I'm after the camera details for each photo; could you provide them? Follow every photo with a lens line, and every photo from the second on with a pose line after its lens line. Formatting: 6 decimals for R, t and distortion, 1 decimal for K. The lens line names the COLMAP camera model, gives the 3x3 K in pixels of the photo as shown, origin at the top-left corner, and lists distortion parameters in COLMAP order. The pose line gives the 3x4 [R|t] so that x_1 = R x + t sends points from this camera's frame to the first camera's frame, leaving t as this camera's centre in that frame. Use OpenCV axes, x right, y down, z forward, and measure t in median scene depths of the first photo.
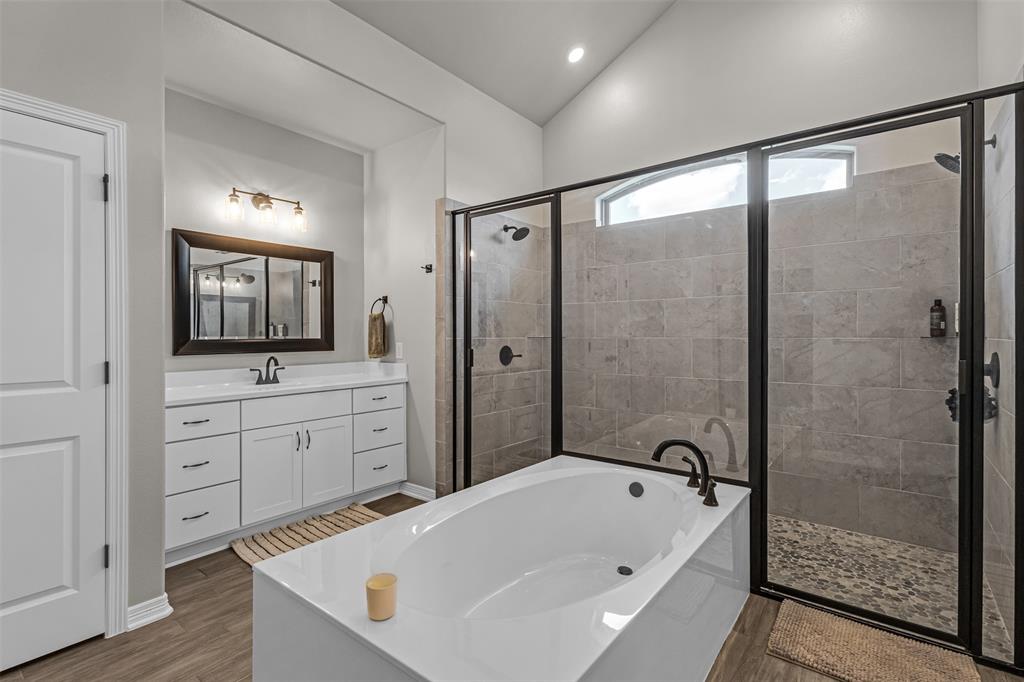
lens RADIAL K [[473.5, 0, 515.4], [0, 473.5, 334.0], [0, 0, 1]] dist [-0.024549, -0.000121]
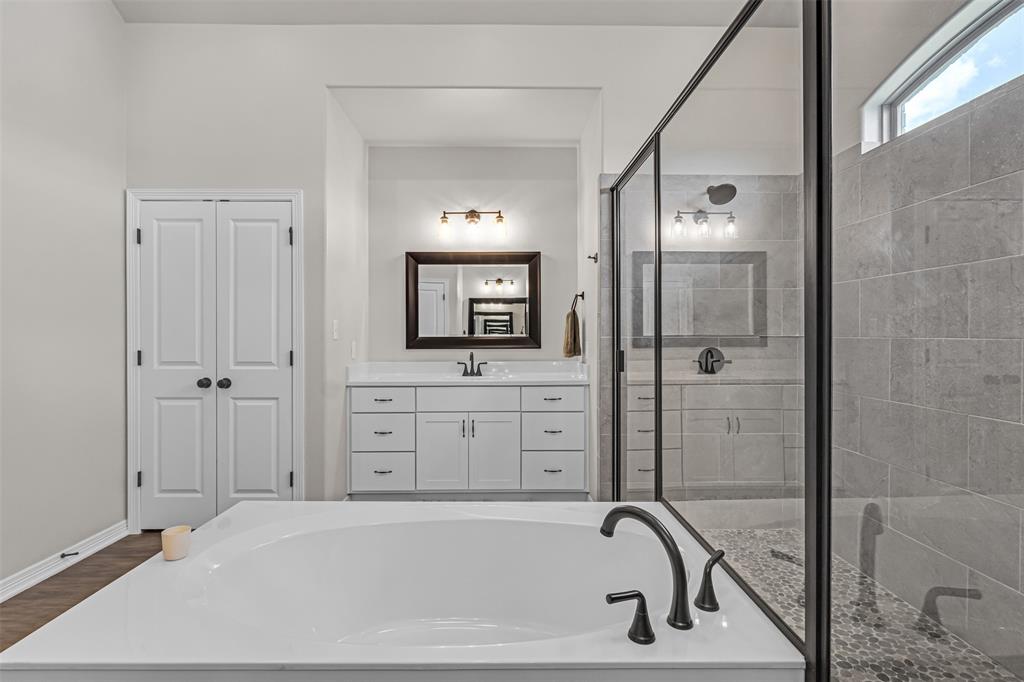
lens RADIAL K [[473.5, 0, 515.4], [0, 473.5, 334.0], [0, 0, 1]] dist [-0.024549, -0.000121]
pose [[0.637924, 0.004297, -0.770088, 0.413466], [0.006404, 0.999920, 0.010884, -0.007829], [0.770073, -0.011875, 0.637845, 0.331201]]
